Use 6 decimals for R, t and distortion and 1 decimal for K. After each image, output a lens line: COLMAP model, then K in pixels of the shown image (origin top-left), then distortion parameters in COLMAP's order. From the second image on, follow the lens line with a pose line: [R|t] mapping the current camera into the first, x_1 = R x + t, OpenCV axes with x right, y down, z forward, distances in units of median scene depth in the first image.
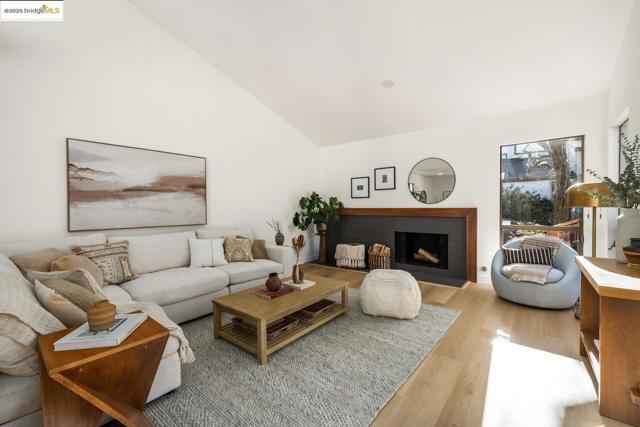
lens RADIAL K [[270.5, 0, 322.7], [0, 270.5, 211.7], [0, 0, 1]] dist [0.001024, 0.000087]
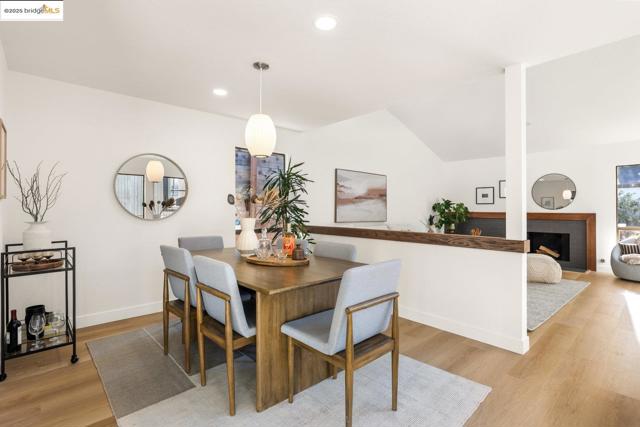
lens RADIAL K [[300.1, 0, 321.5], [0, 300.1, 207.8], [0, 0, 1]] dist [-0.011975, -0.000602]
pose [[0.984720, 0.014039, -0.173580, -0.457906], [-0.019007, 0.999455, -0.026995, 0.022578], [0.173106, 0.029882, 0.984450, -0.599149]]
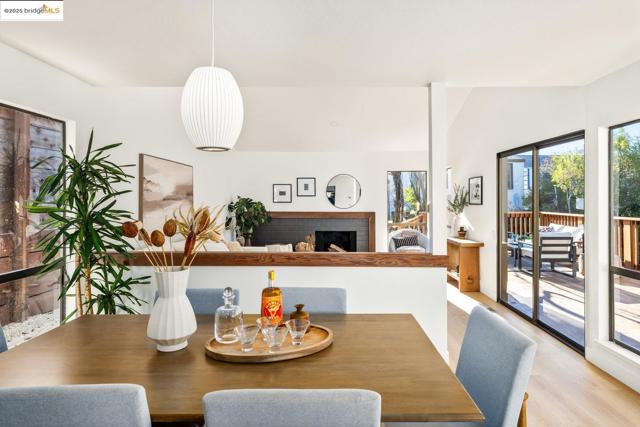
lens RADIAL K [[368.8, 0, 321.9], [0, 368.8, 200.2], [0, 0, 1]] dist [0.003799, 0.000845]
pose [[0.803731, 0.010463, 0.594900, -0.815271], [0.004396, 0.999714, -0.023522, -0.030478], [-0.594976, 0.021520, 0.803455, -0.411826]]
